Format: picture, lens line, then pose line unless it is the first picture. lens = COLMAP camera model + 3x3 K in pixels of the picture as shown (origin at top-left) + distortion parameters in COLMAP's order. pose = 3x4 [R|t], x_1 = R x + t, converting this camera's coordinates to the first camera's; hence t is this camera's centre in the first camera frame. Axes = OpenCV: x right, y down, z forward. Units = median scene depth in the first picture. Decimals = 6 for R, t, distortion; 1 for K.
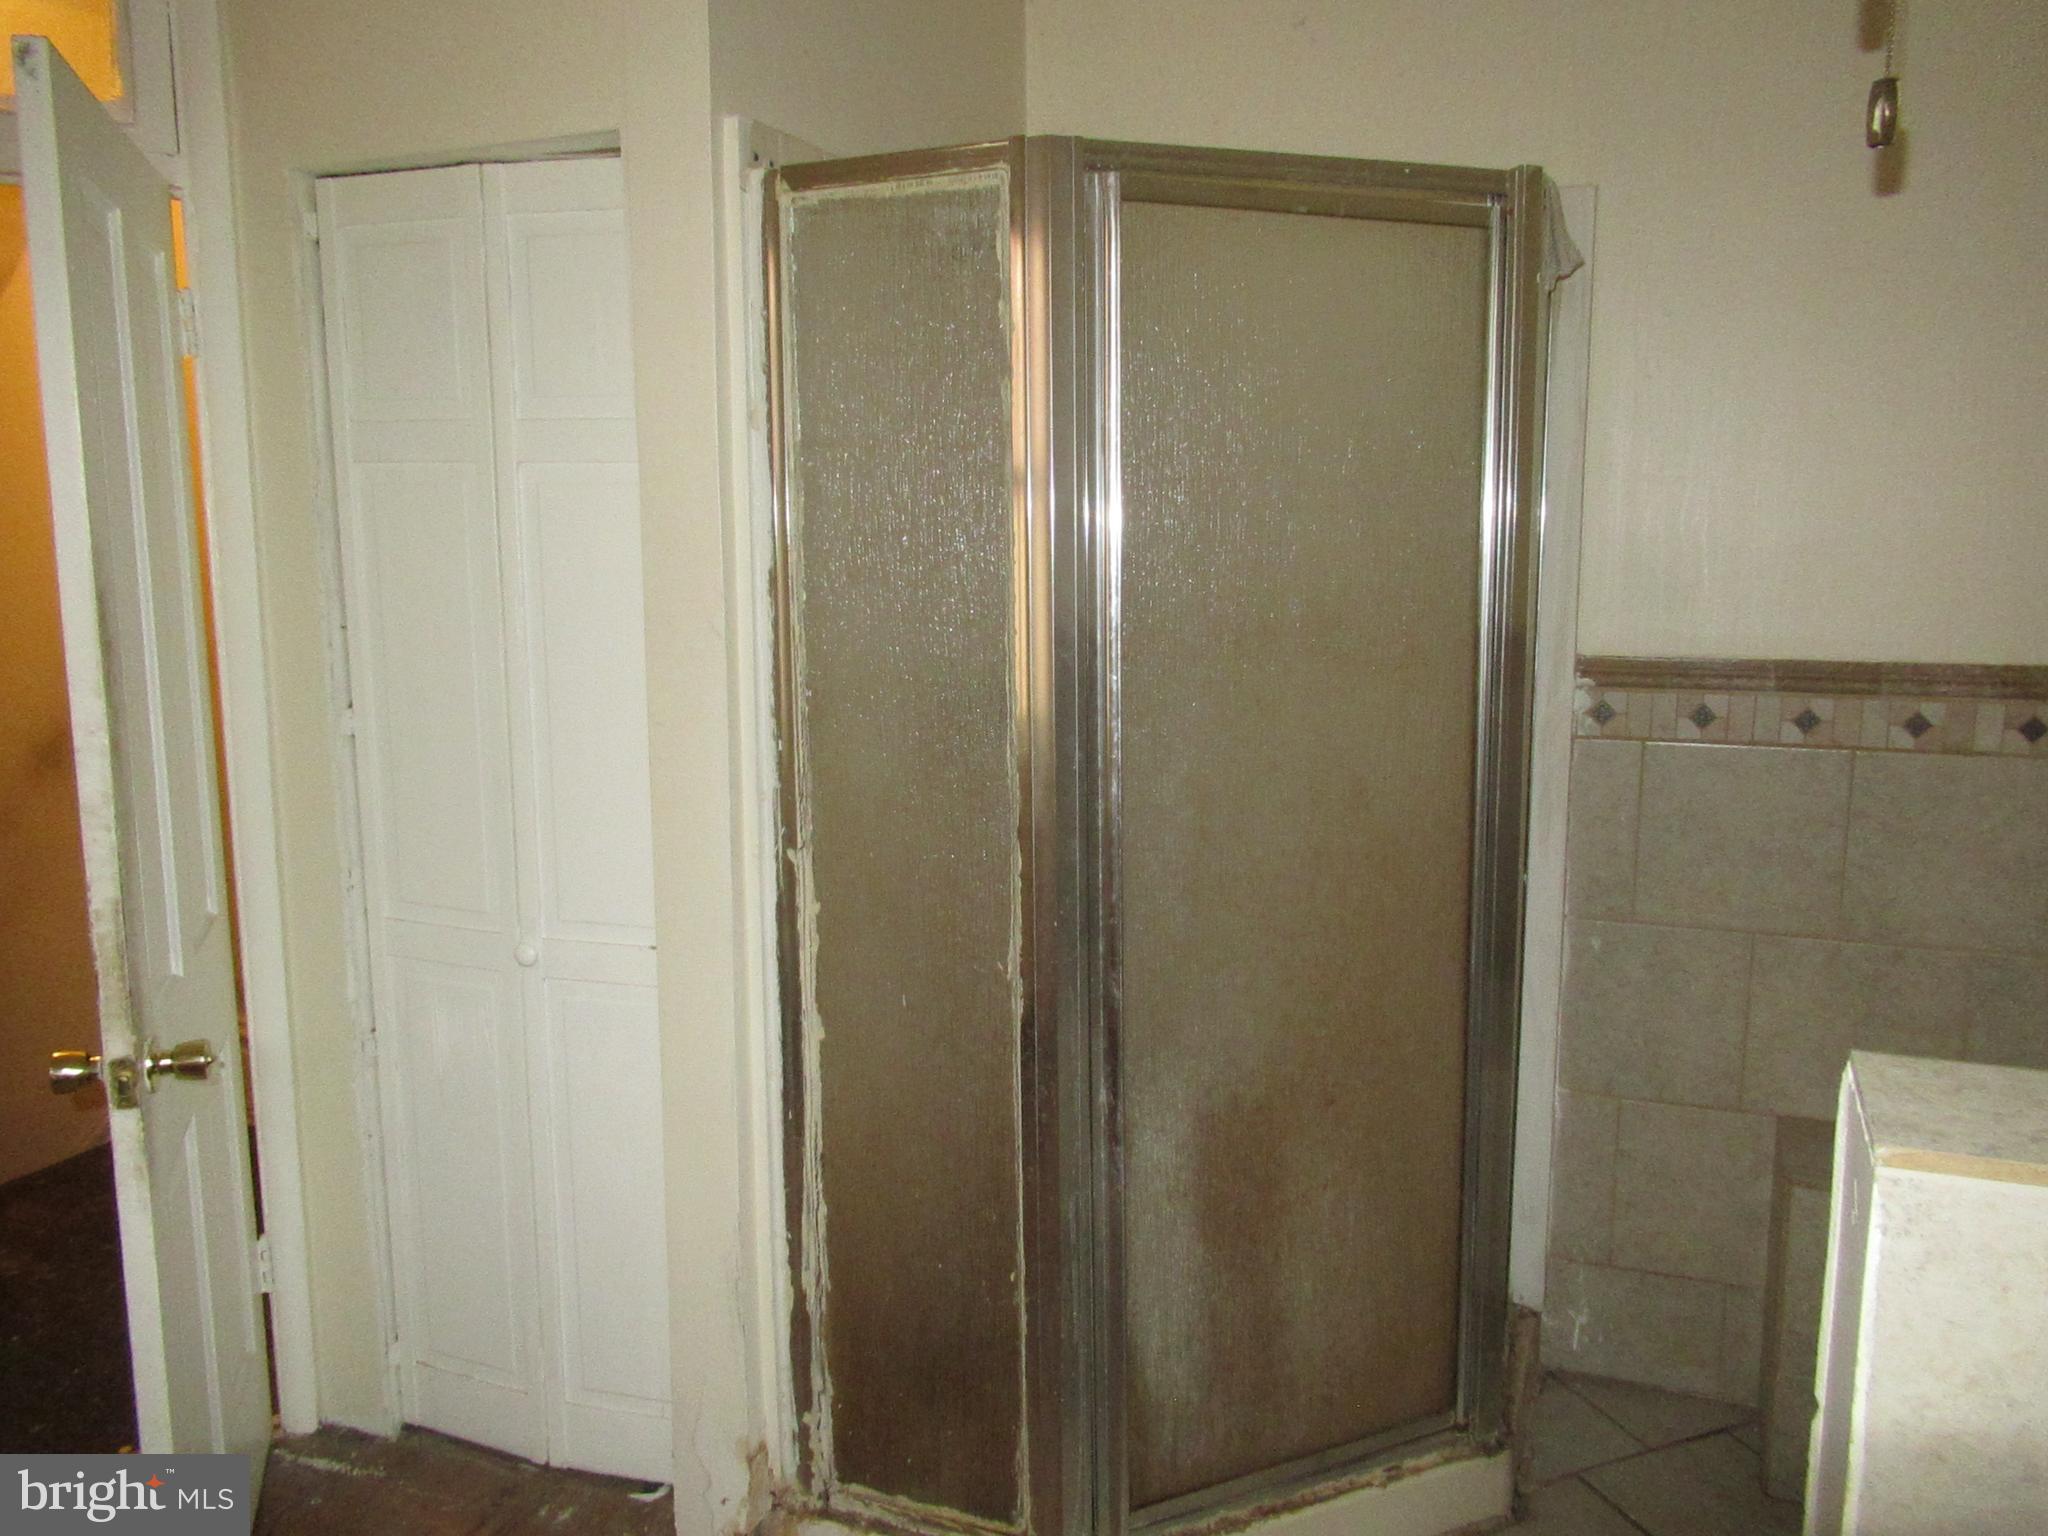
lens RADIAL K [[1499.2, 0, 1027.5], [0, 1499.2, 769.9], [0, 0, 1]] dist [-0.009652, -0.005707]
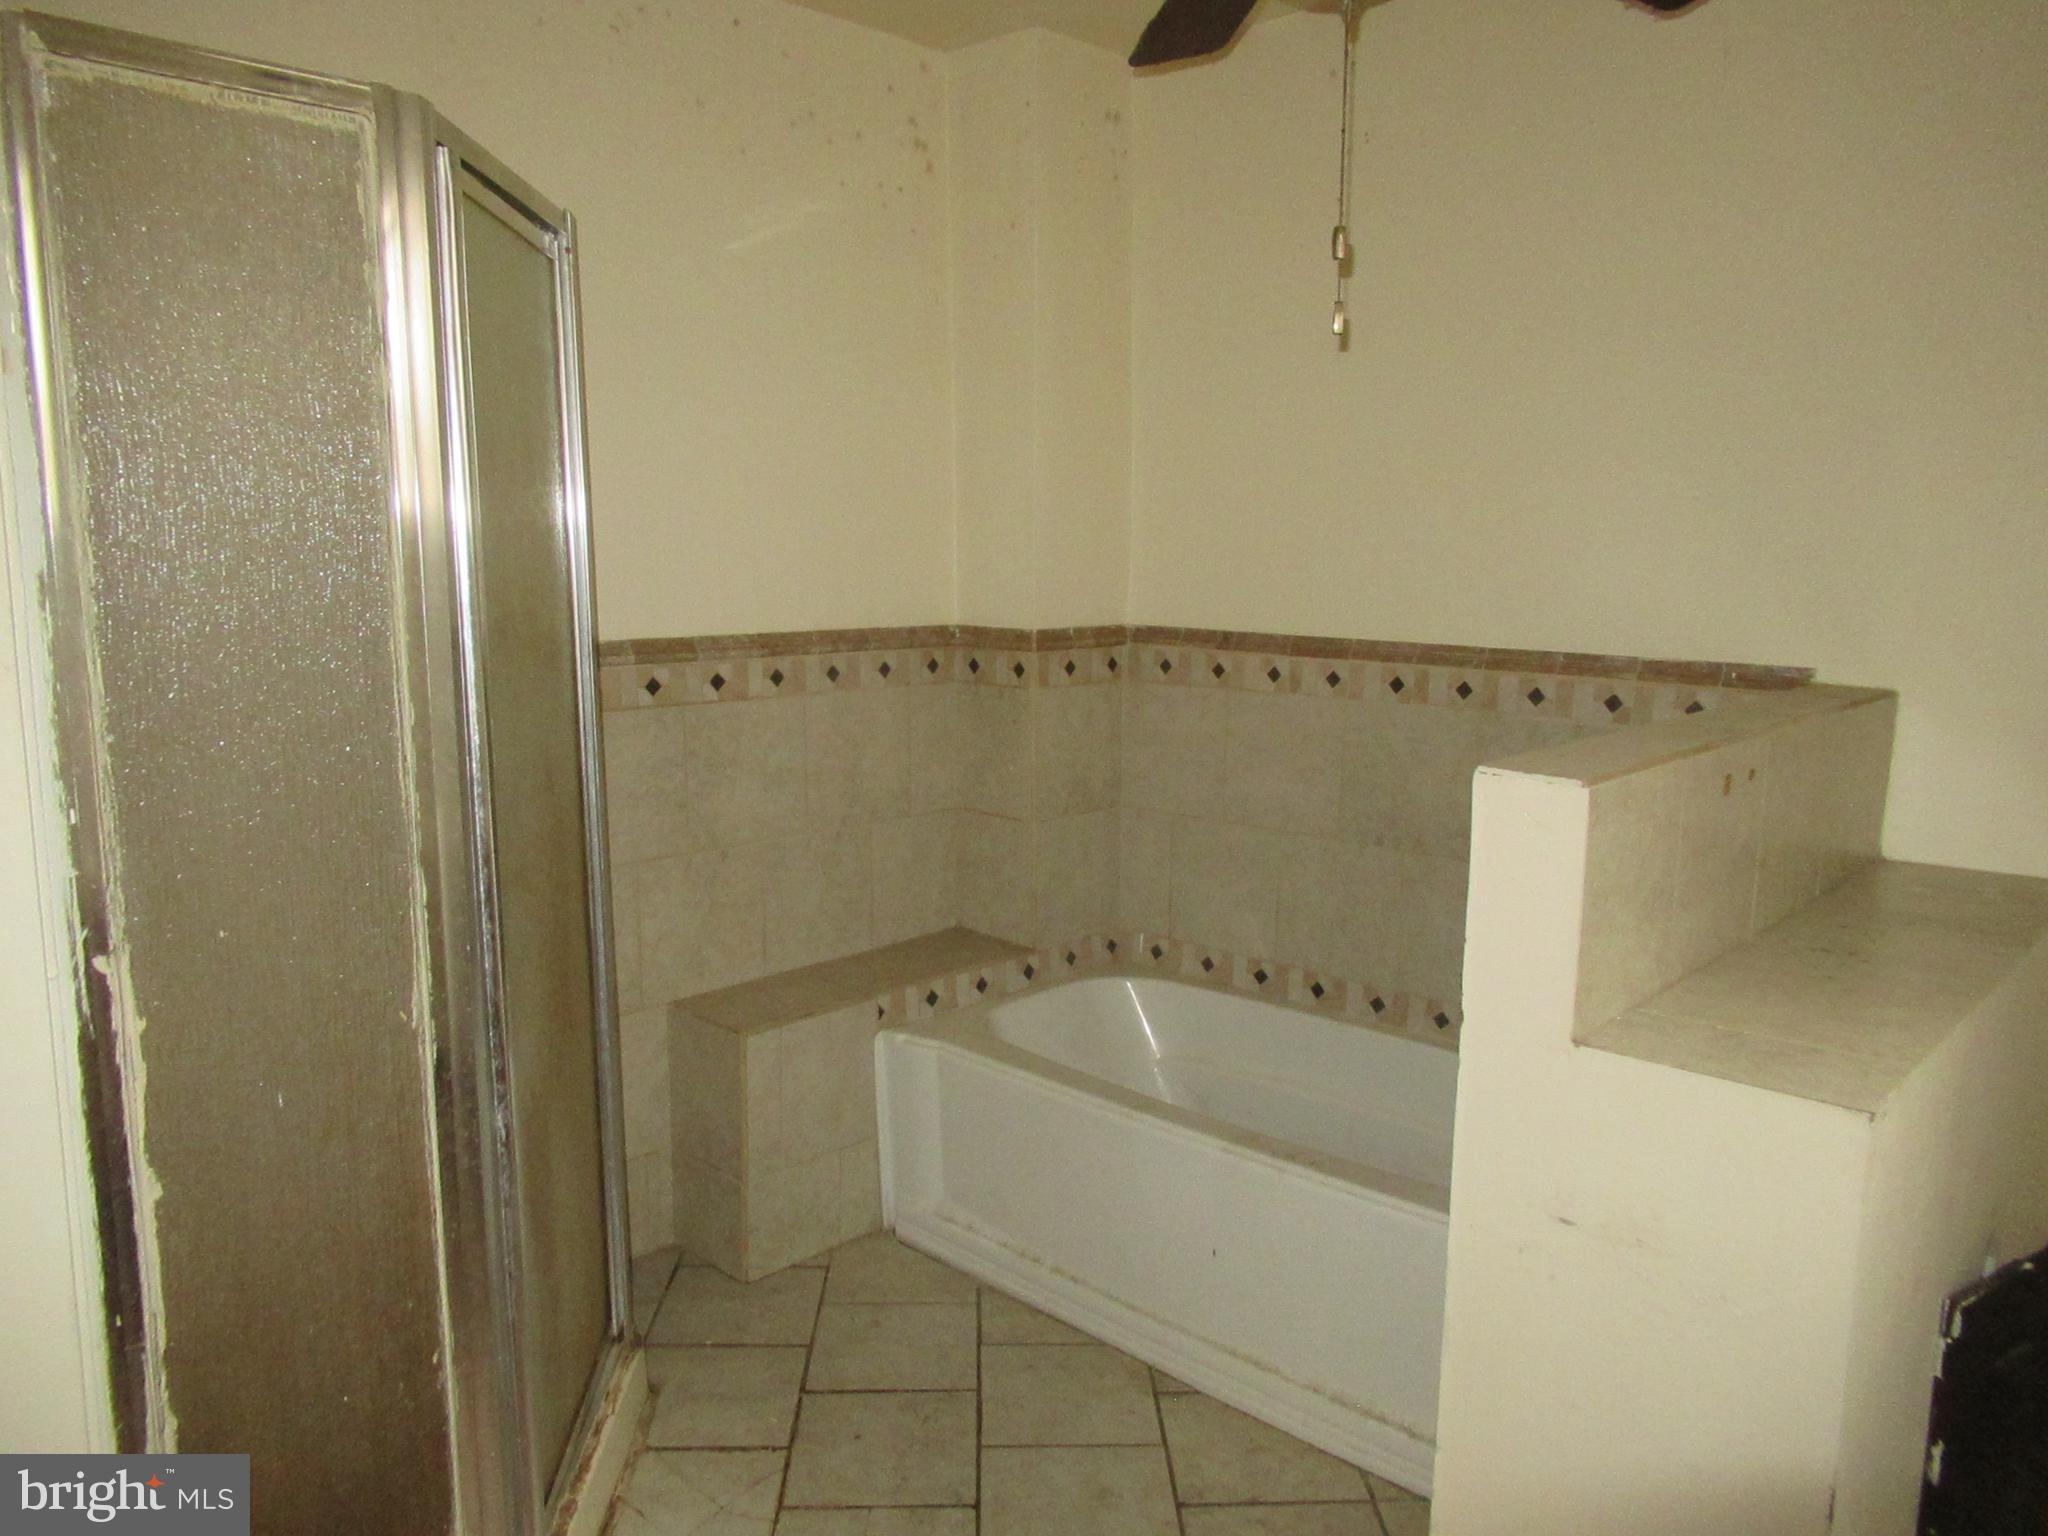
lens RADIAL K [[1499.2, 0, 1029.8], [0, 1499.2, 773.8], [0, 0, 1]] dist [-0.009652, -0.005707]
pose [[0.351132, -0.136221, 0.926364, -0.664006], [0.141292, 0.985740, 0.091397, -0.037281], [-0.925604, 0.098796, 0.365371, 0.310030]]
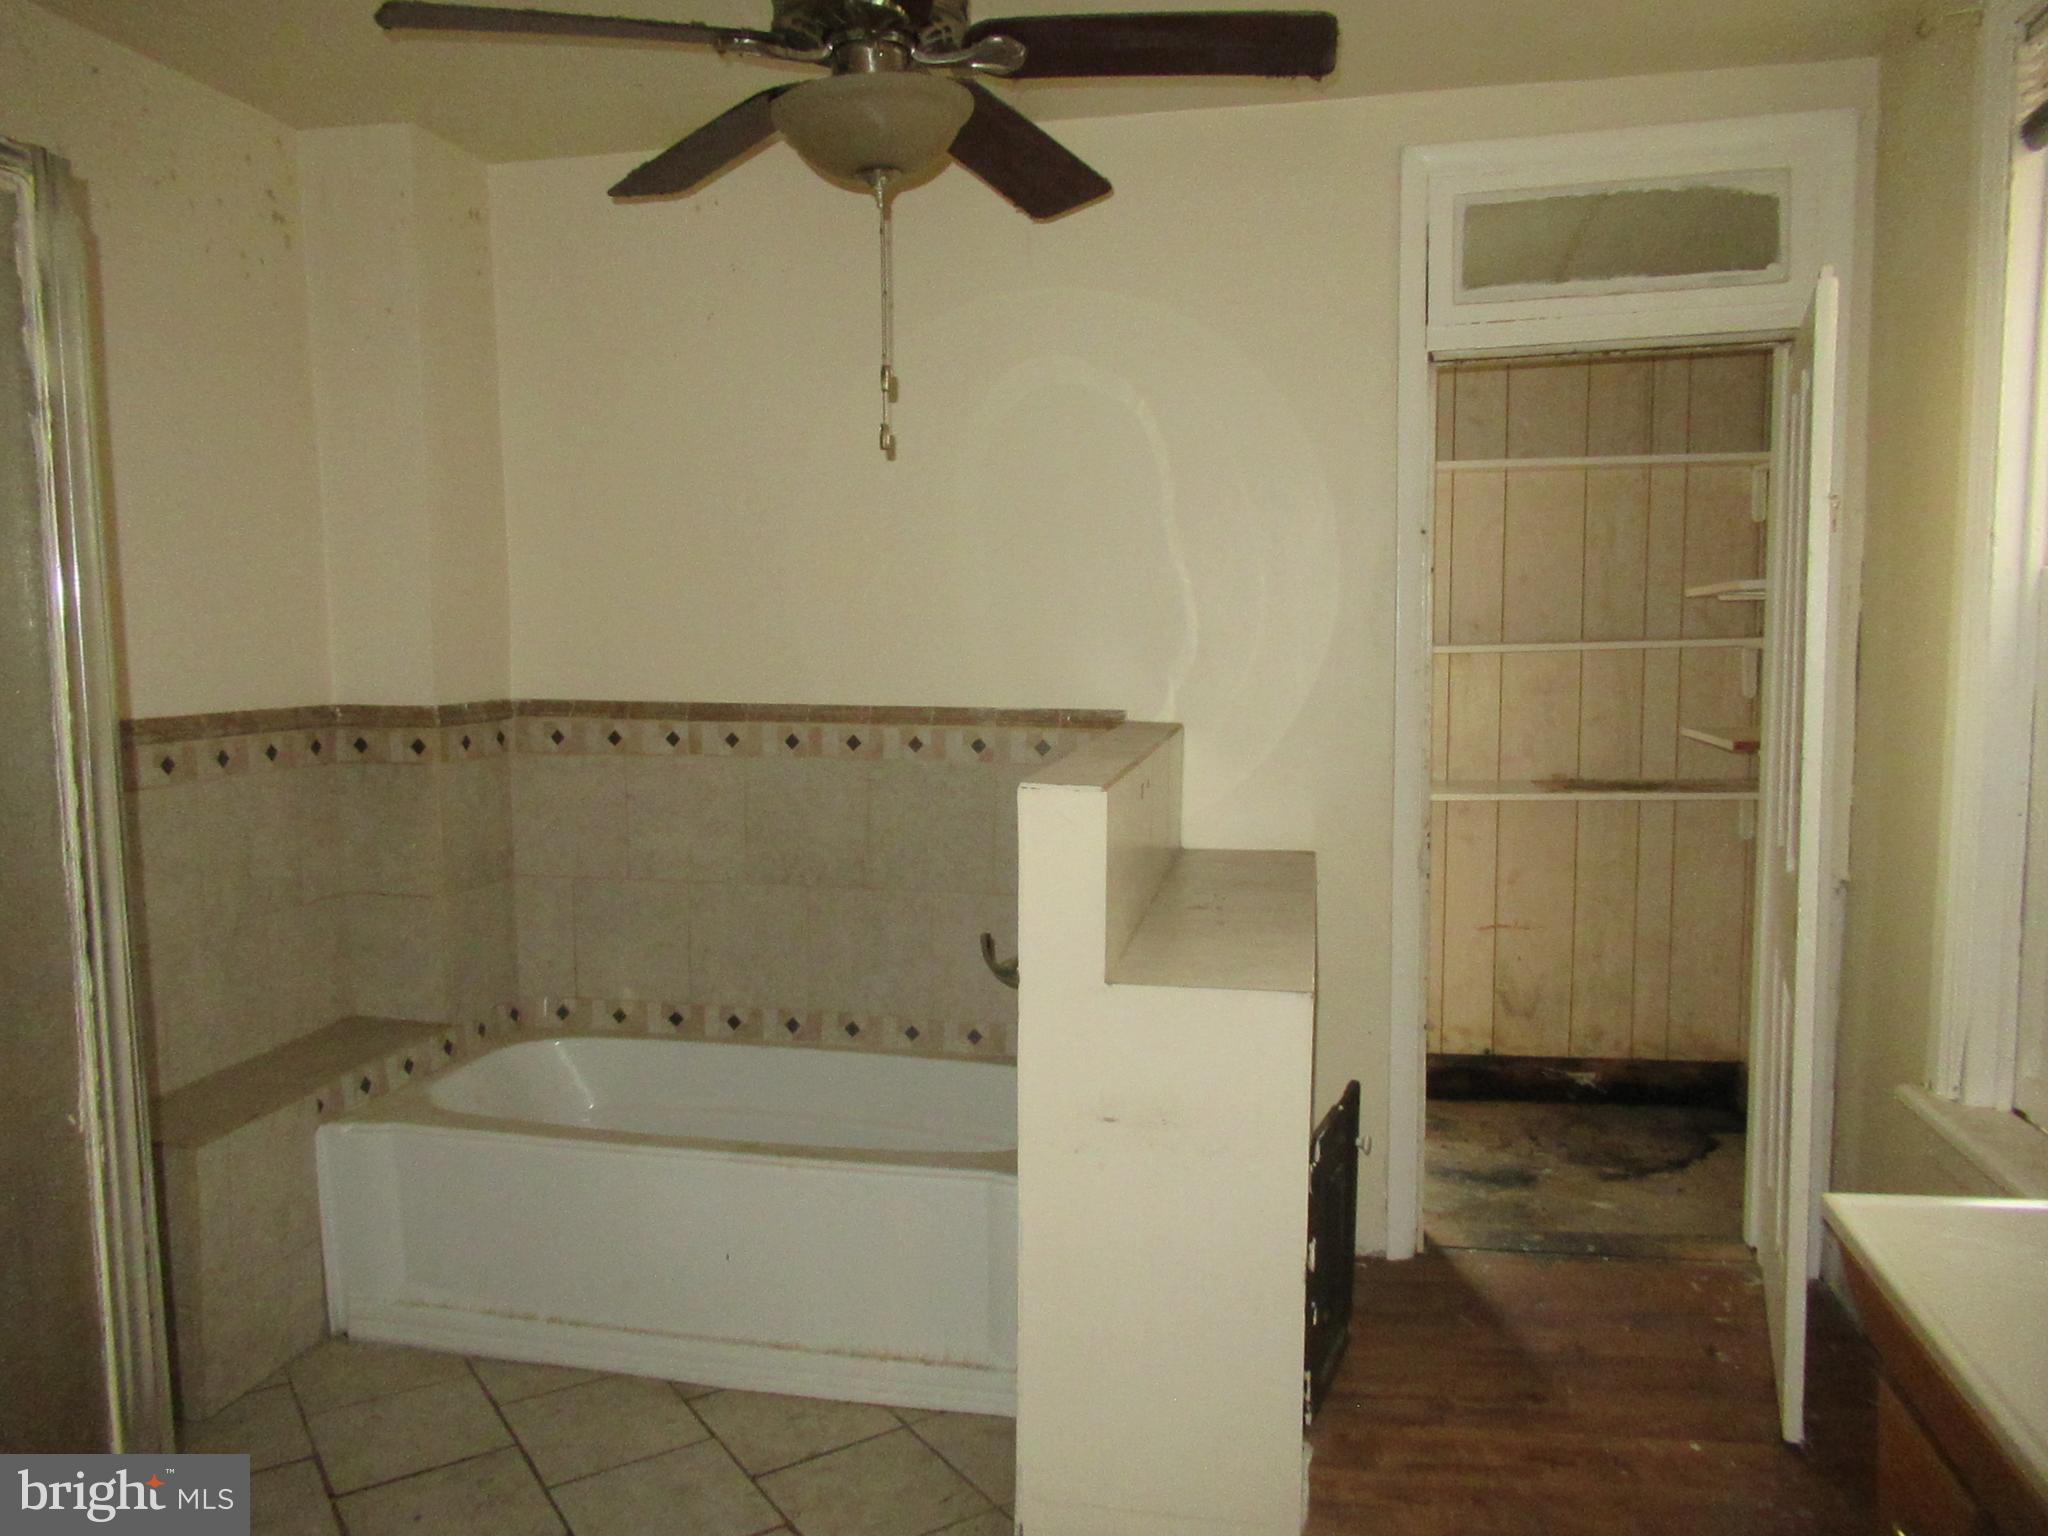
lens RADIAL K [[1499.2, 0, 1011.0], [0, 1499.2, 767.1], [0, 0, 1]] dist [-0.009652, -0.005707]
pose [[-0.194317, -0.086871, 0.977085, -0.872696], [0.156619, 0.980545, 0.118326, -0.072849], [-0.968355, 0.176022, -0.176931, 0.586214]]
